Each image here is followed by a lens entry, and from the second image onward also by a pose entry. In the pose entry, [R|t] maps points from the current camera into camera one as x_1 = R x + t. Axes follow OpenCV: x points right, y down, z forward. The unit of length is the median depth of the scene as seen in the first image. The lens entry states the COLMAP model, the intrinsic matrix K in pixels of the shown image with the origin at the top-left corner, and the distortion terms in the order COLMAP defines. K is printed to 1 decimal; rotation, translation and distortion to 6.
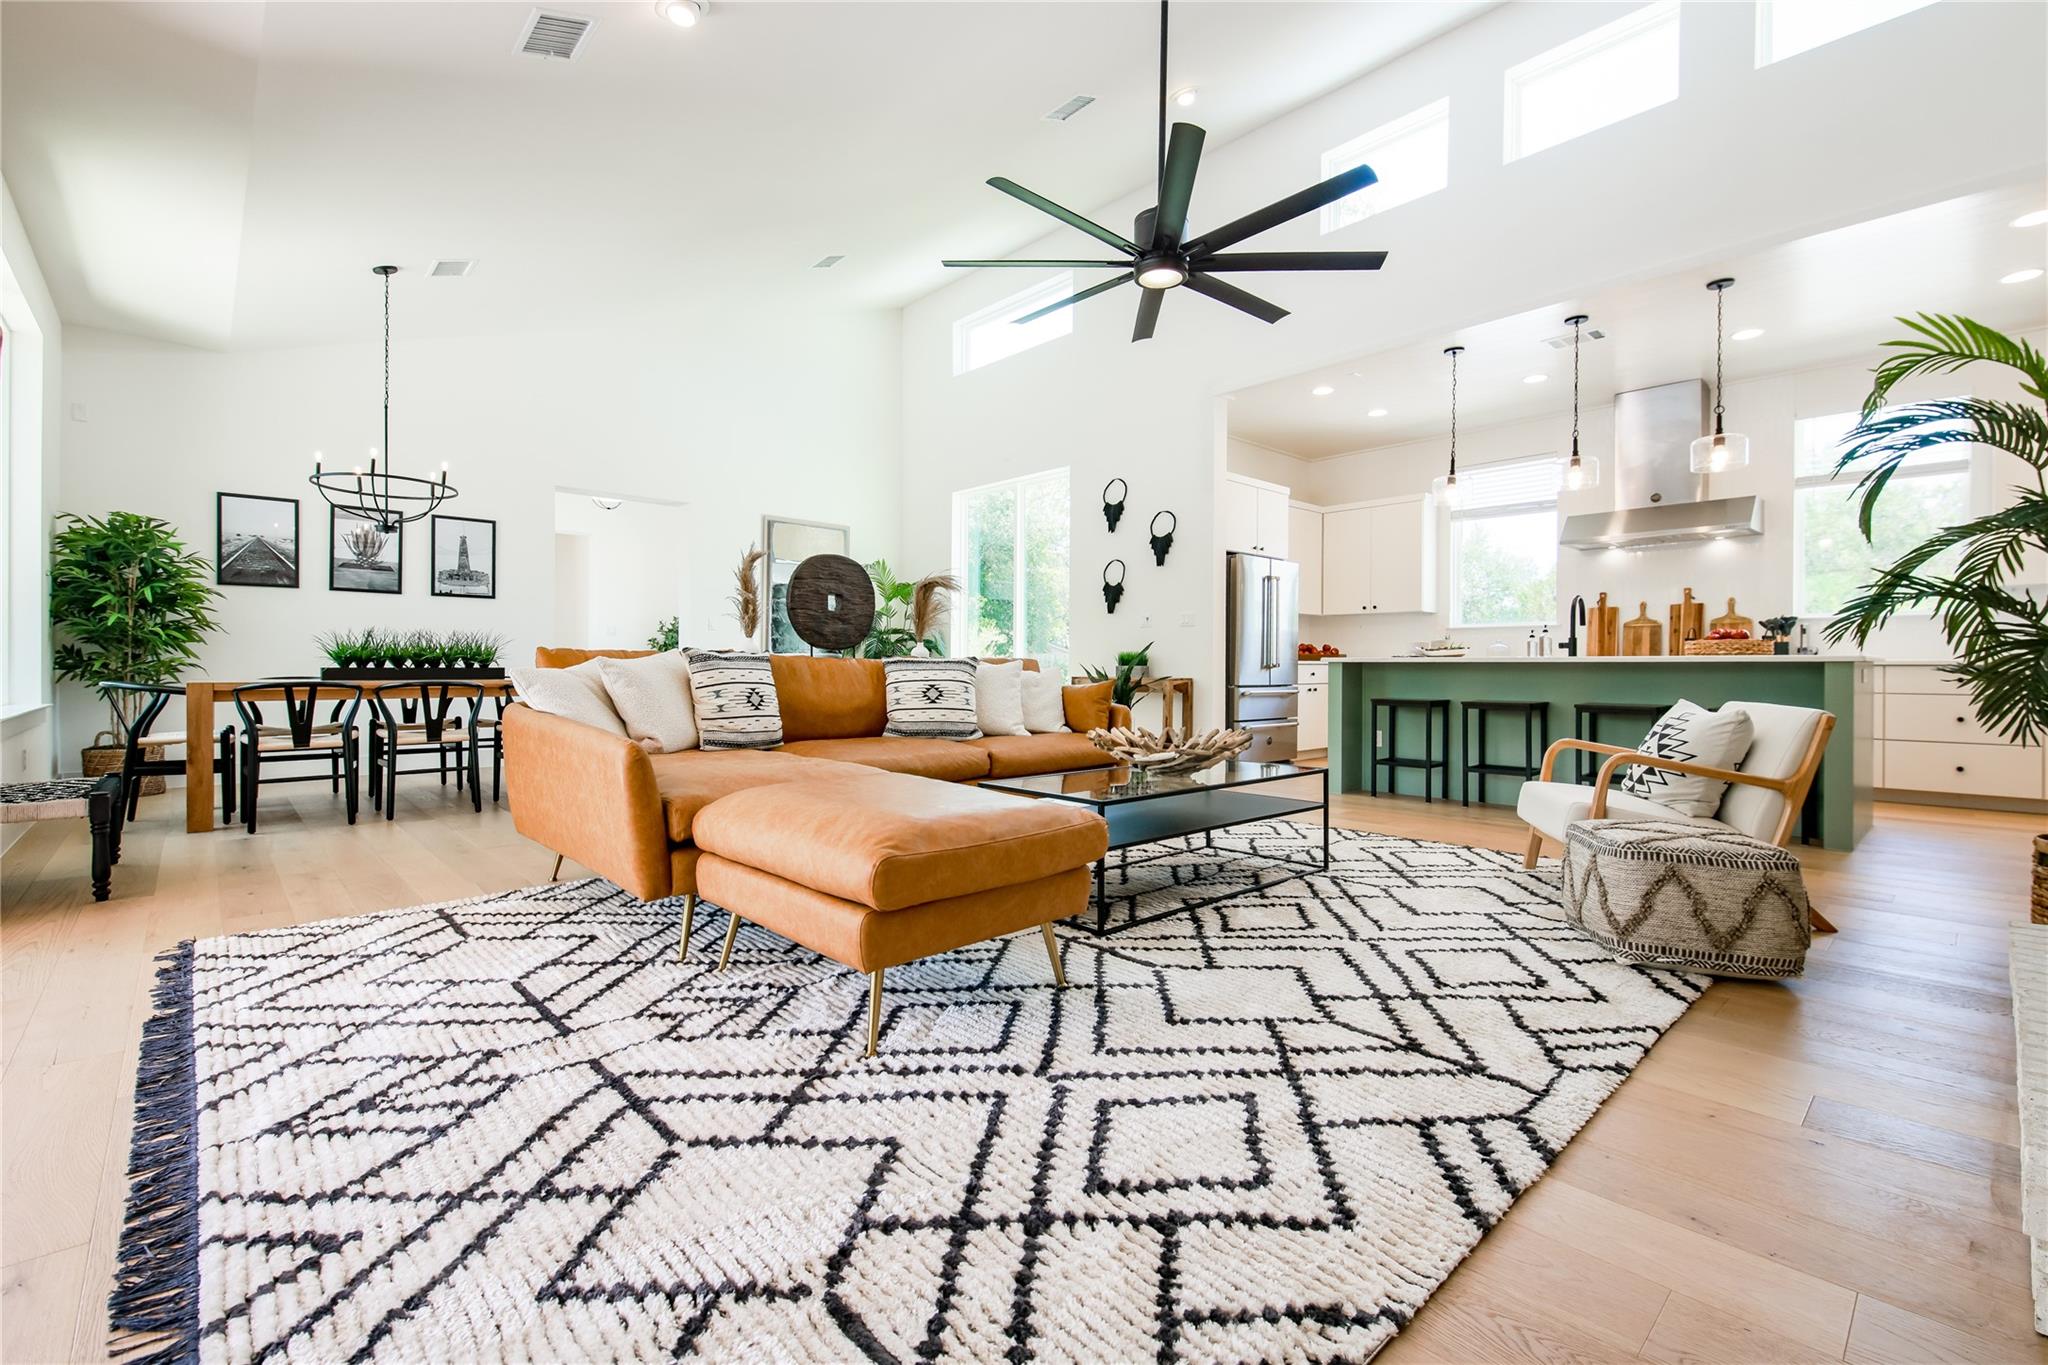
lens RADIAL K [[884.1, 0, 1015.2], [0, 884.1, 657.8], [0, 0, 1]] dist [0.009567, -0.005033]
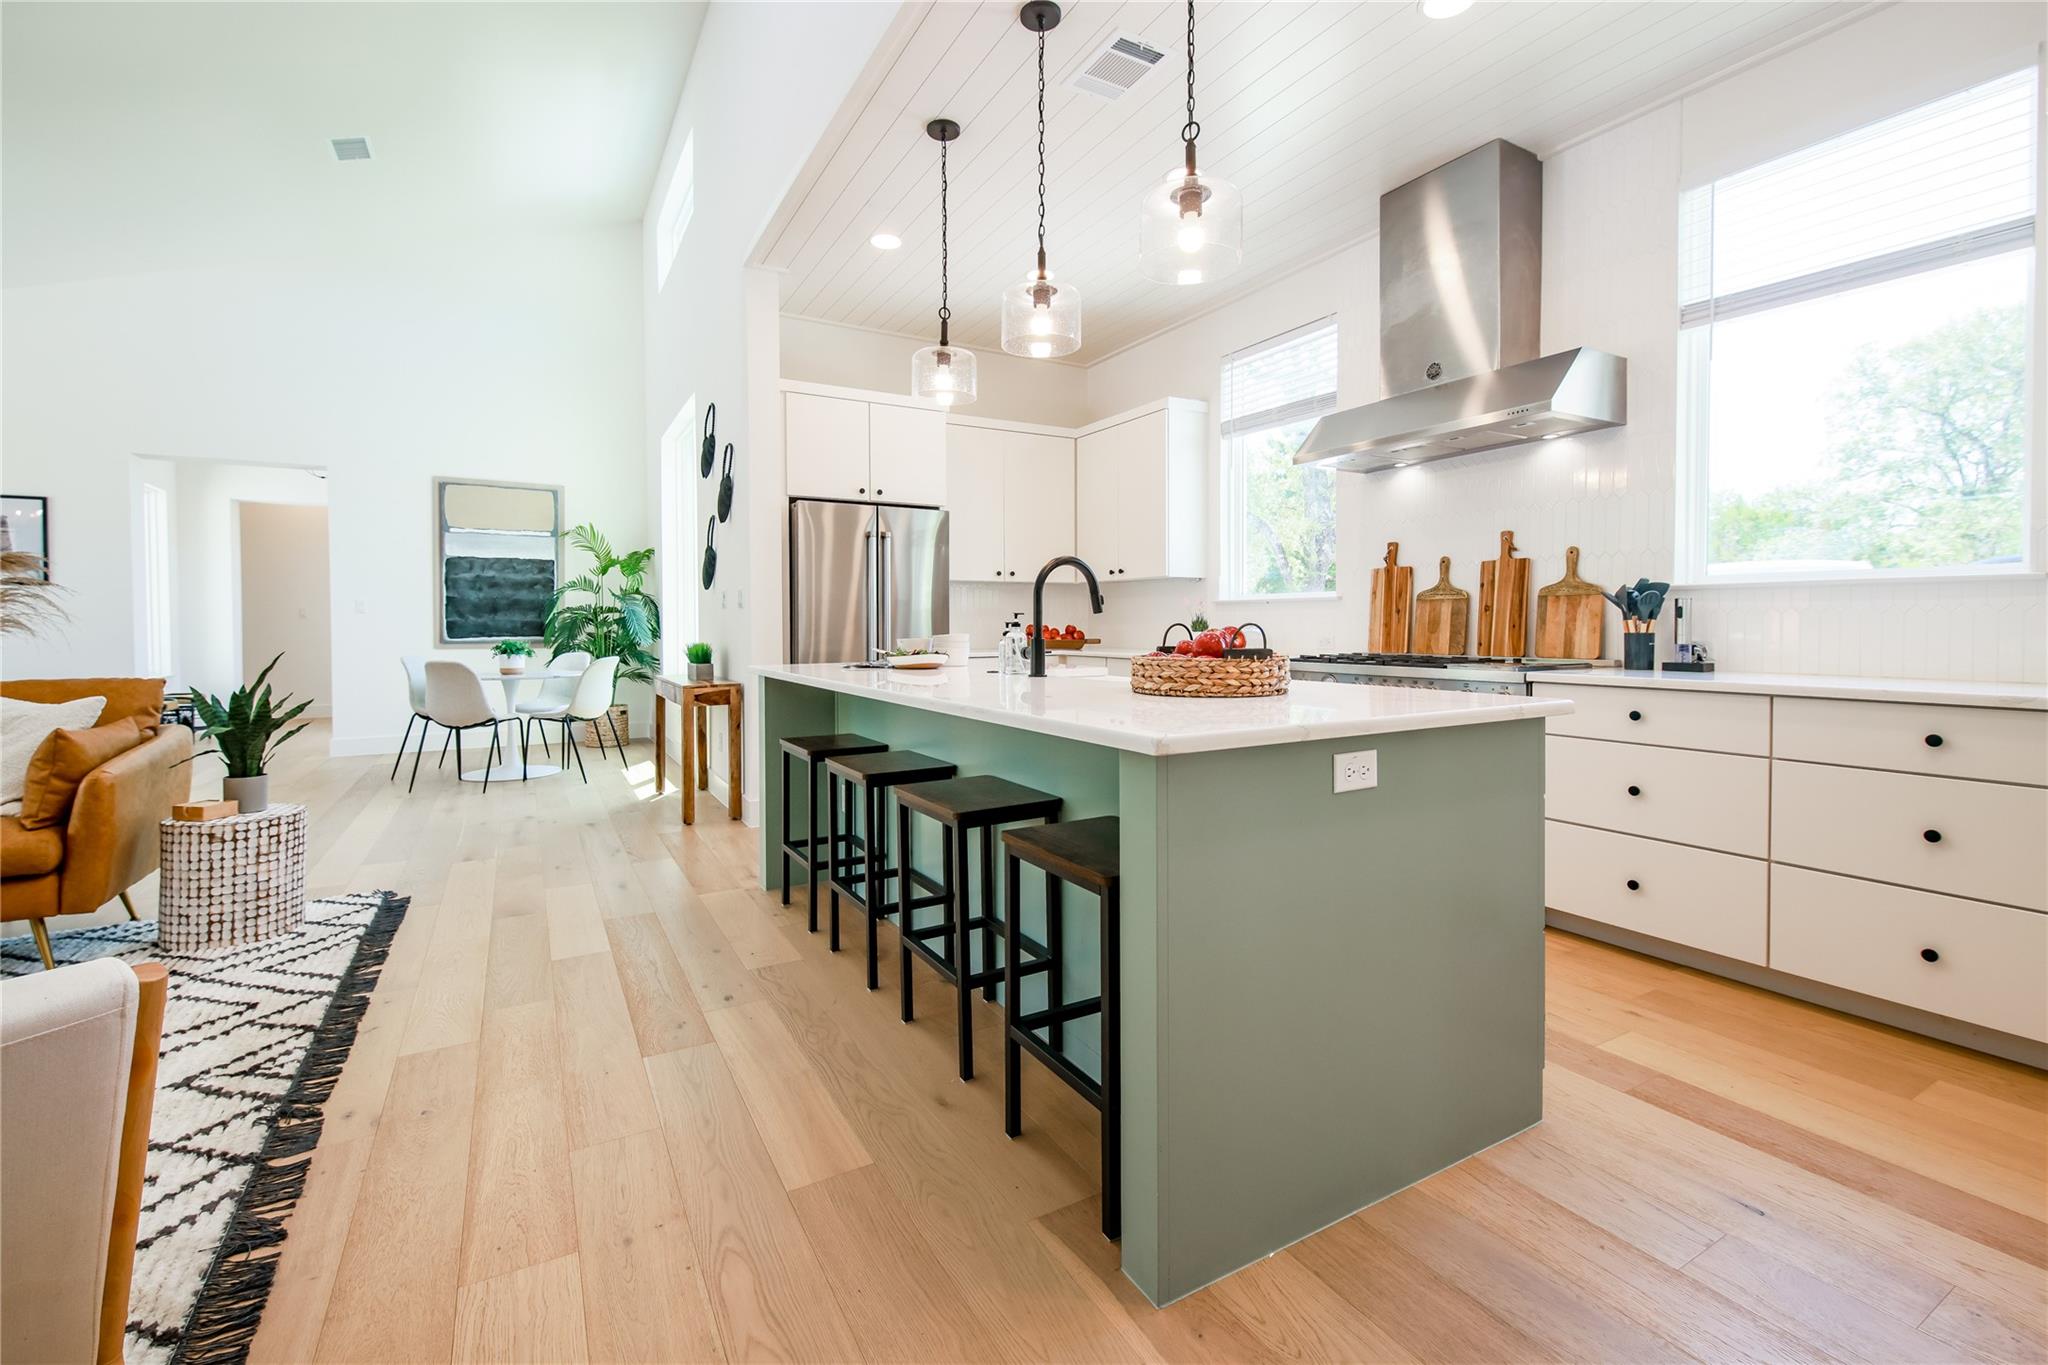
lens RADIAL K [[884.1, 0, 1008.0], [0, 884.1, 636.2], [0, 0, 1]] dist [0.009567, -0.005033]
pose [[0.970348, -0.002938, -0.241696, 0.668701], [0.007581, 0.999804, 0.018284, -0.028660], [0.241595, -0.019574, 0.970180, 0.441718]]
